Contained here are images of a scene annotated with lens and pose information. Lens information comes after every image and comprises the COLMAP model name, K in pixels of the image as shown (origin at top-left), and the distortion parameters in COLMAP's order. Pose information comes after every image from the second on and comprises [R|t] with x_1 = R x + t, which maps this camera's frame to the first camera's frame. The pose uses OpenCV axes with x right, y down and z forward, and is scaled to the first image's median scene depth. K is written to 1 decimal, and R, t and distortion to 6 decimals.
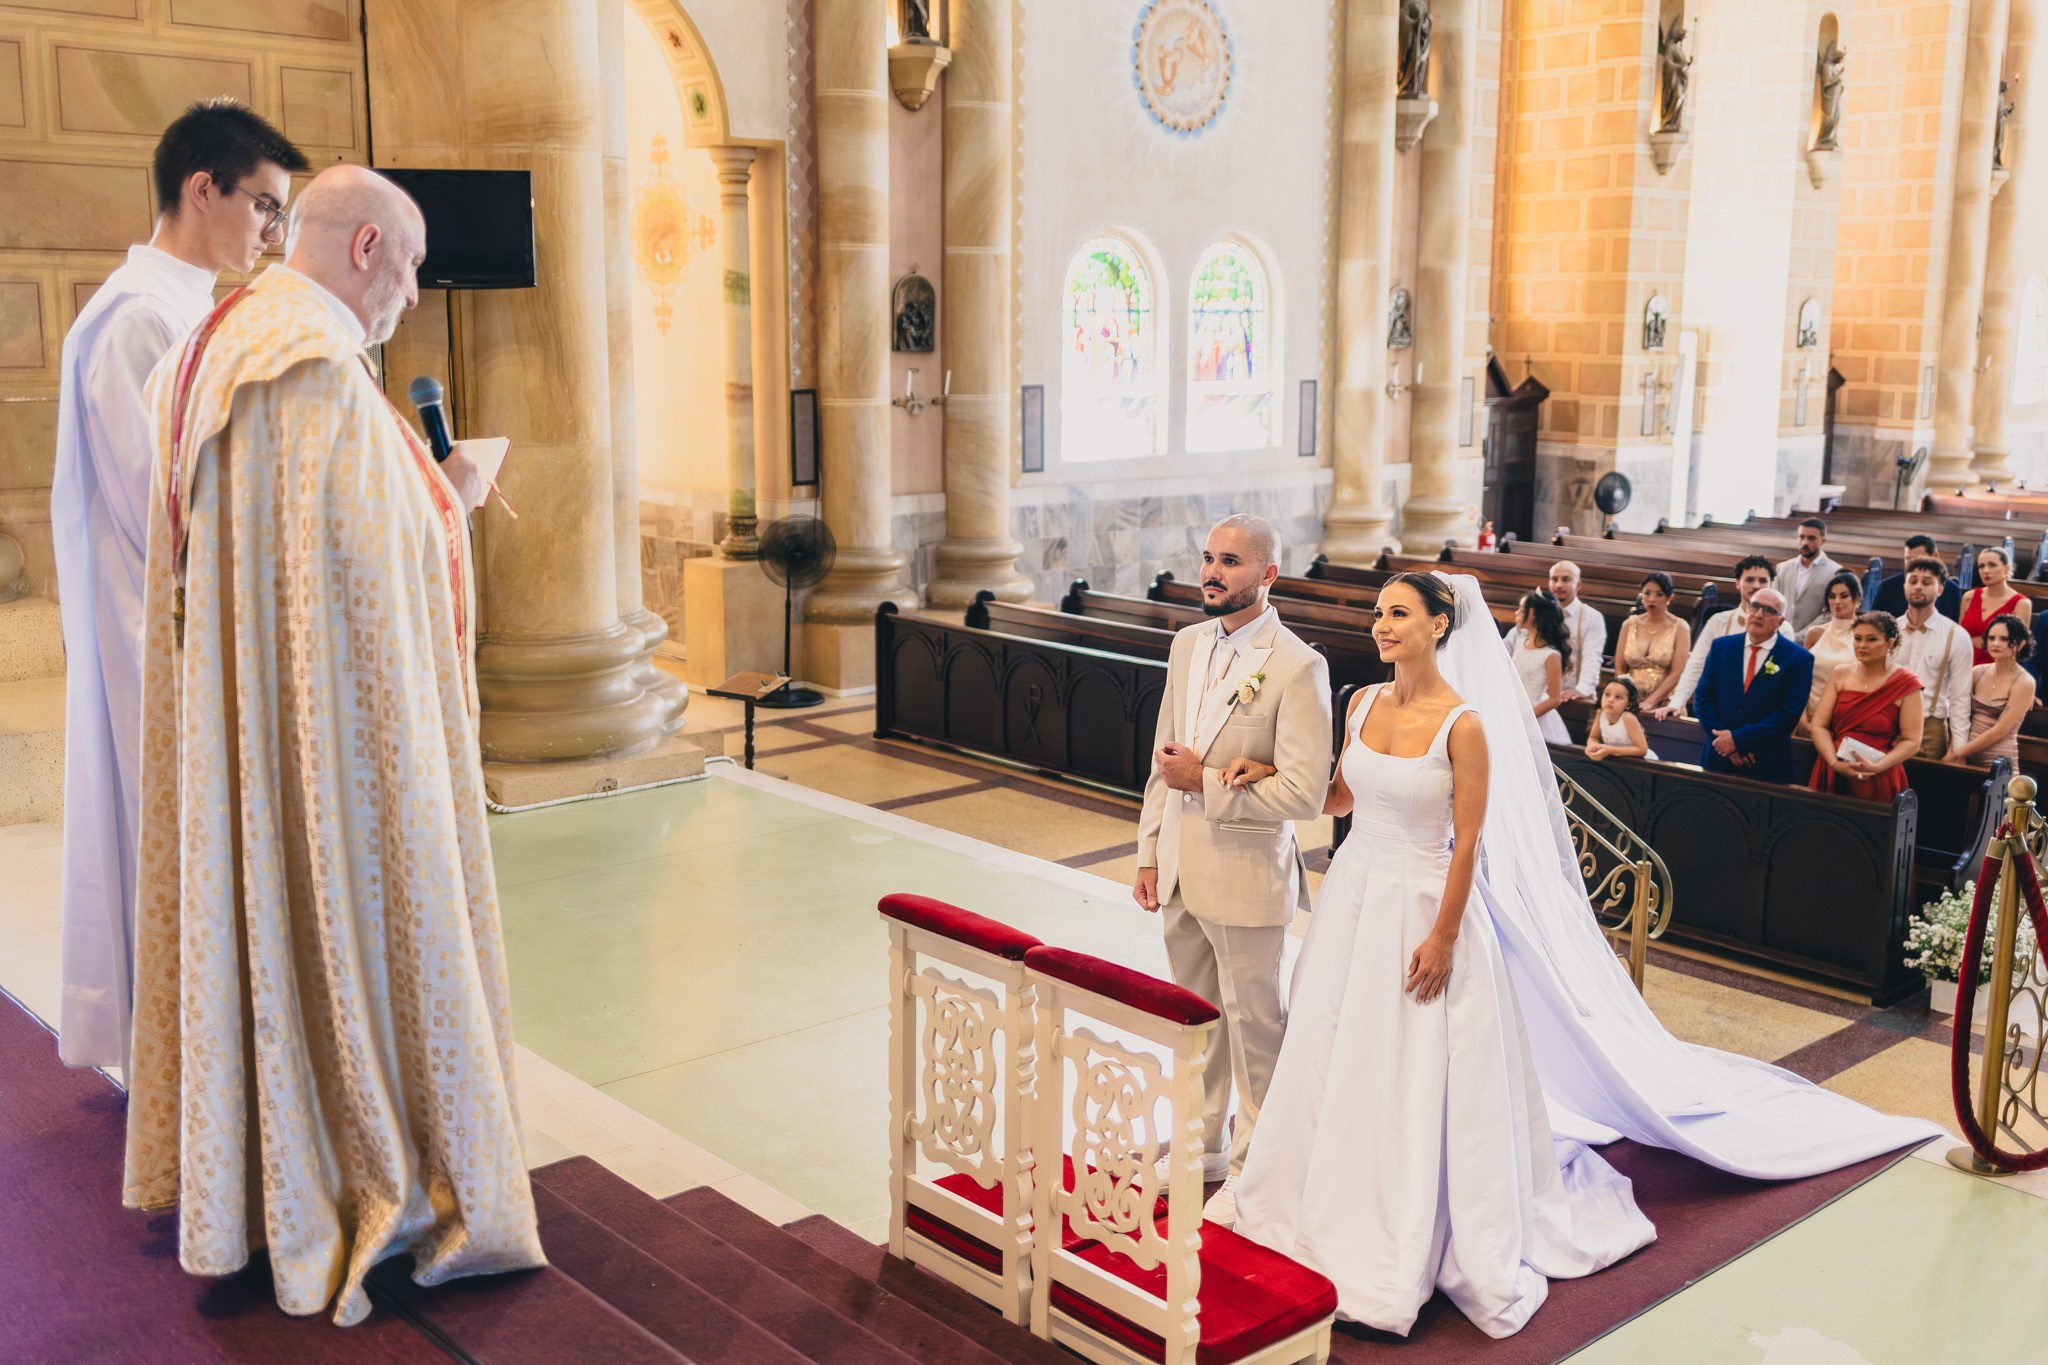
lens RADIAL K [[2008.3, 0, 1077.9], [0, 2008.3, 686.0], [0, 0, 1]] dist [0.017792, -0.001839]
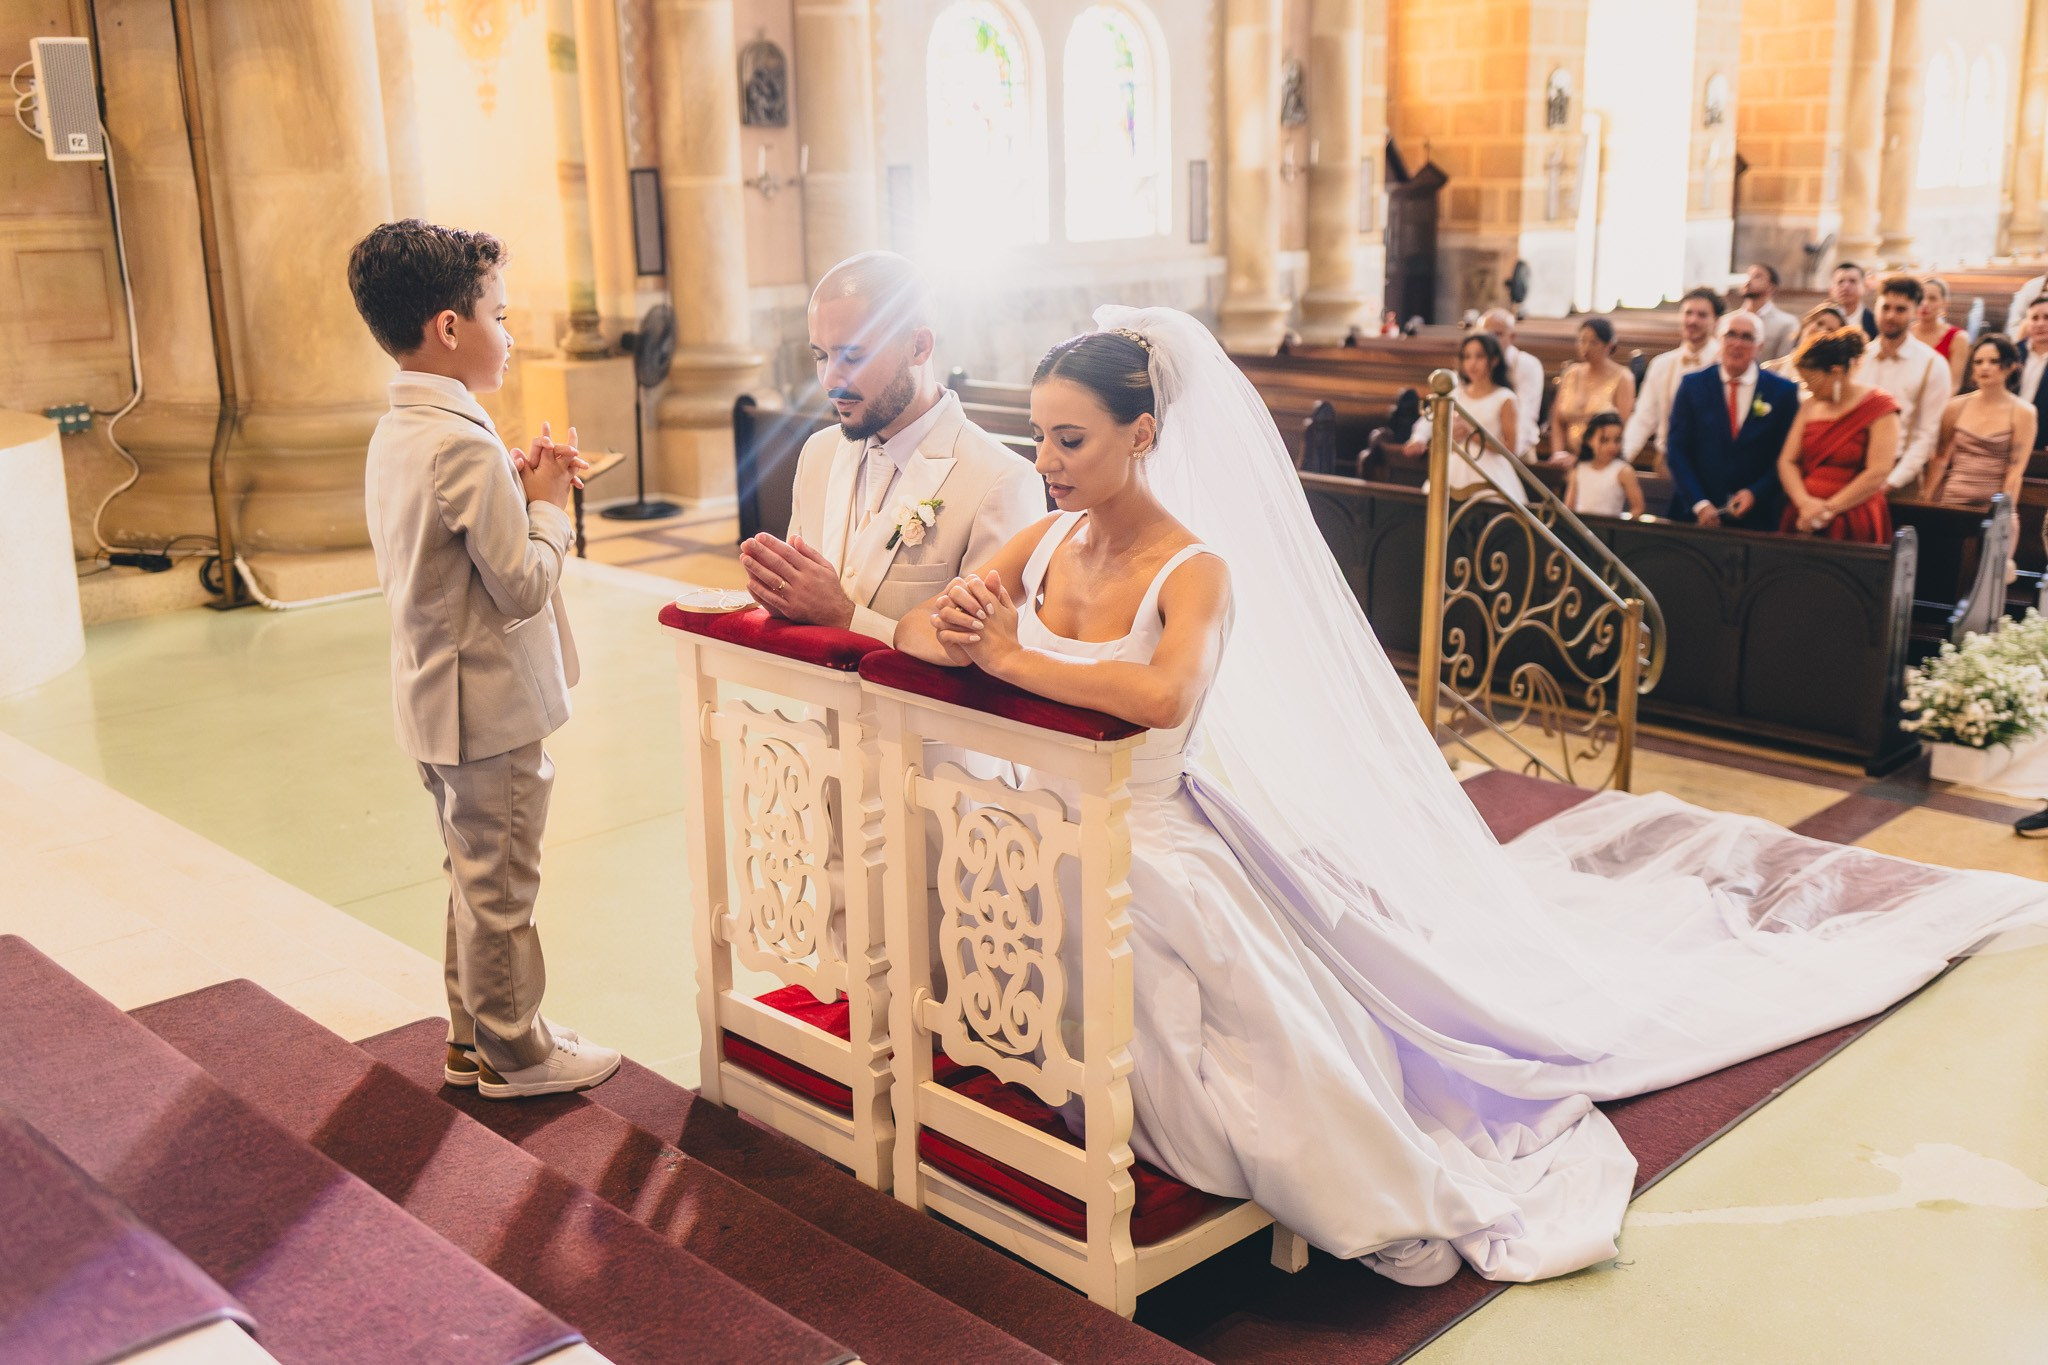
lens RADIAL K [[1939.8, 0, 1024.0], [0, 1939.8, 682.5], [0, 0, 1]] dist [0.002973, -0.003991]
pose [[0.998963, -0.038303, 0.024602, 0.004022], [0.036601, 0.997131, 0.066258, 0.031176], [-0.027069, -0.065289, 0.997499, 0.106657]]
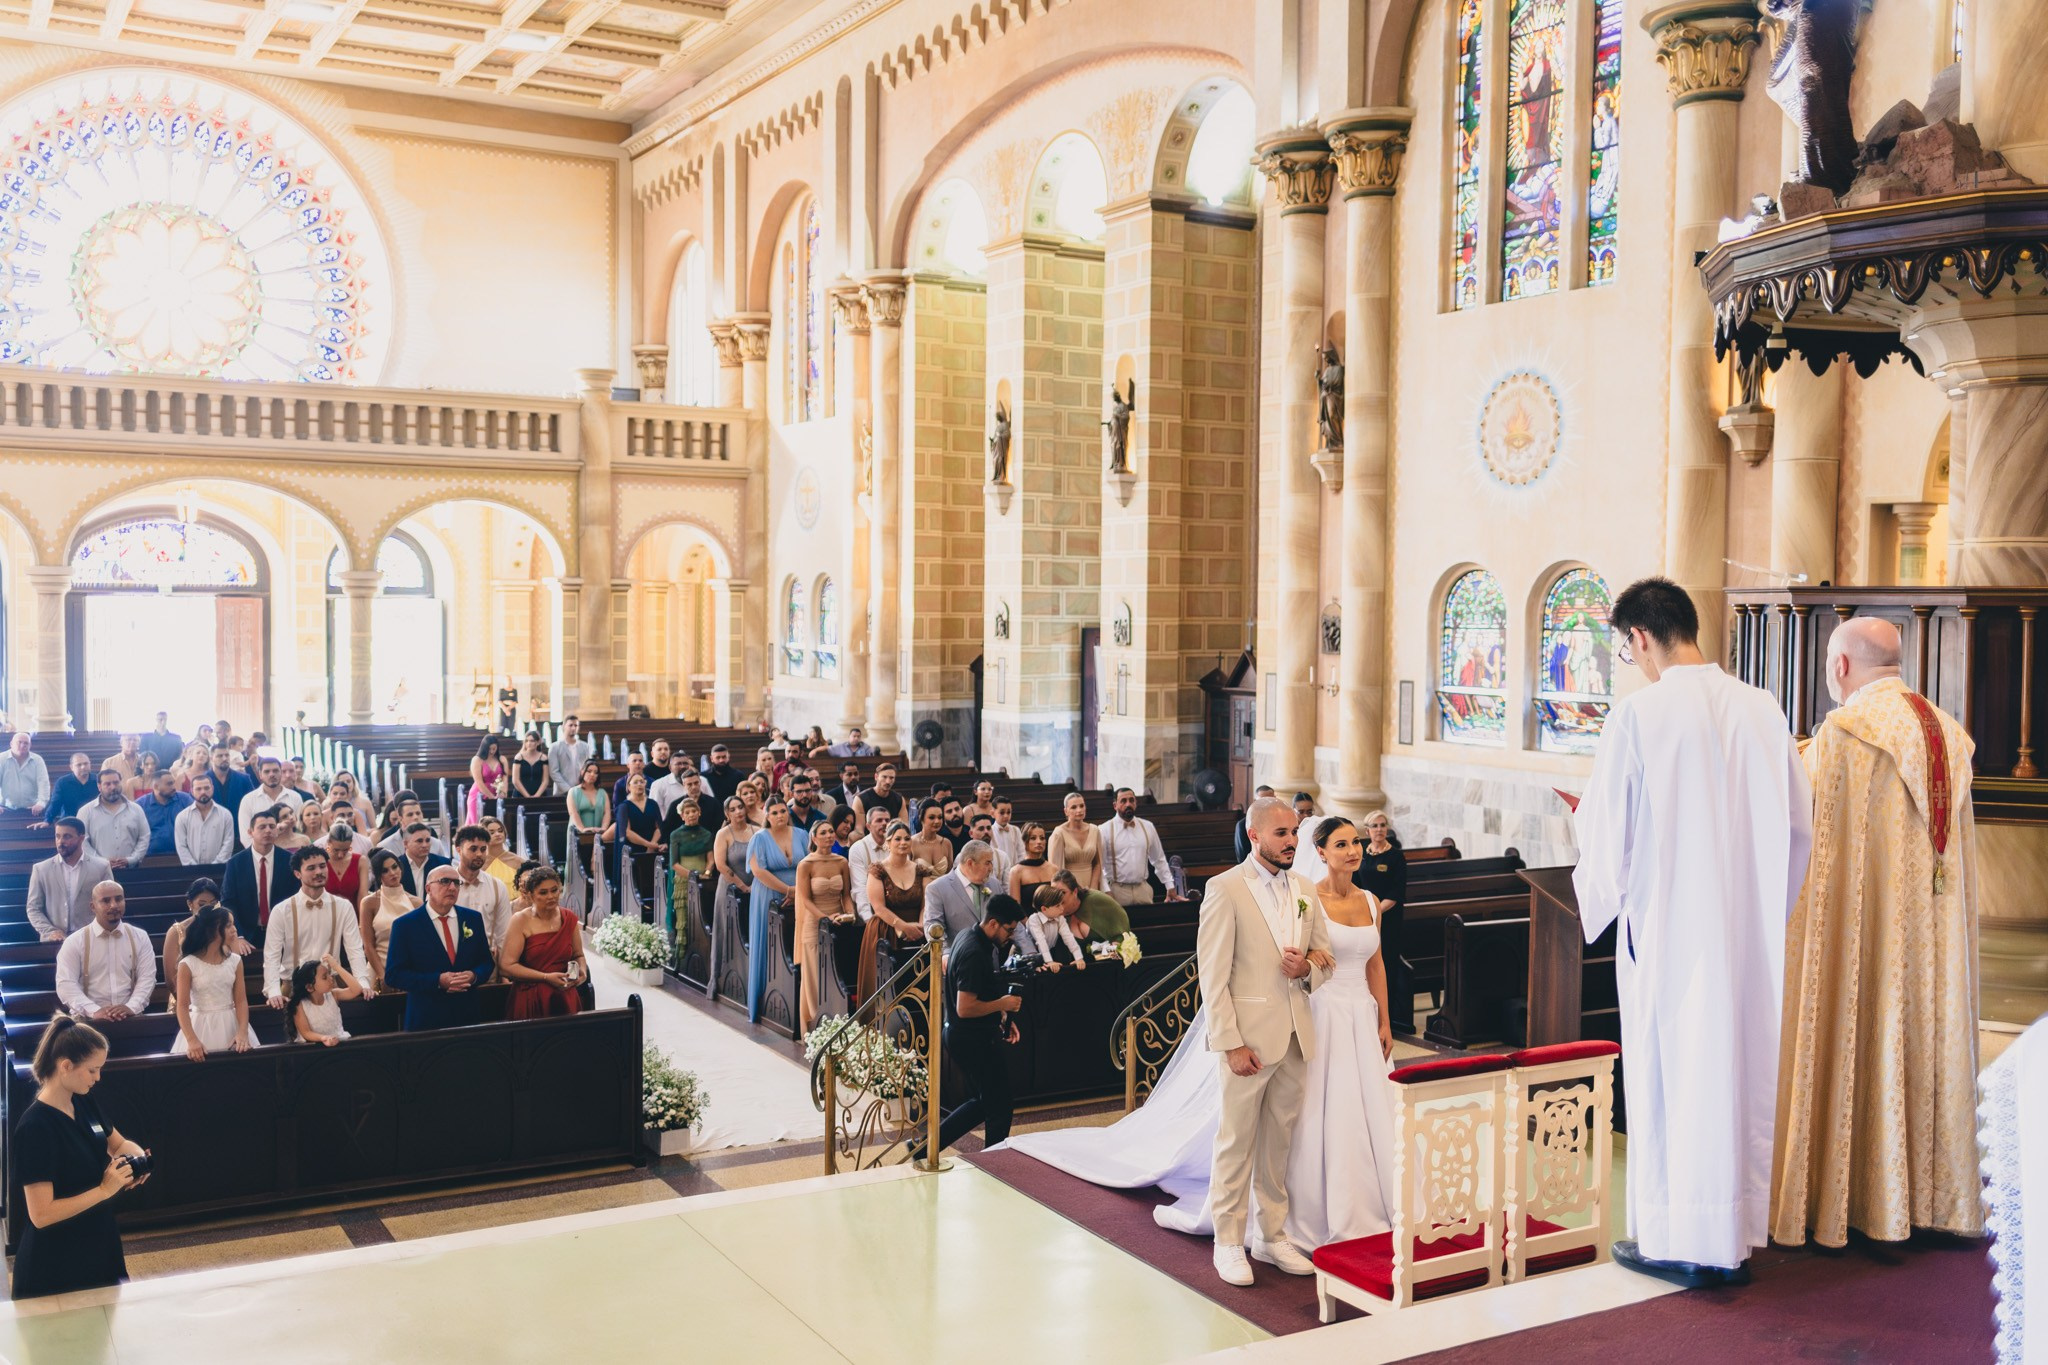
lens RADIAL K [[1939.8, 0, 1024.0], [0, 1939.8, 682.5], [0, 0, 1]] dist [0.002973, -0.003991]
pose [[0.232188, -0.044894, 0.971634, -0.480835], [0.175306, 0.984507, 0.003596, -0.070152], [-0.956743, 0.169498, 0.236461, 0.269758]]
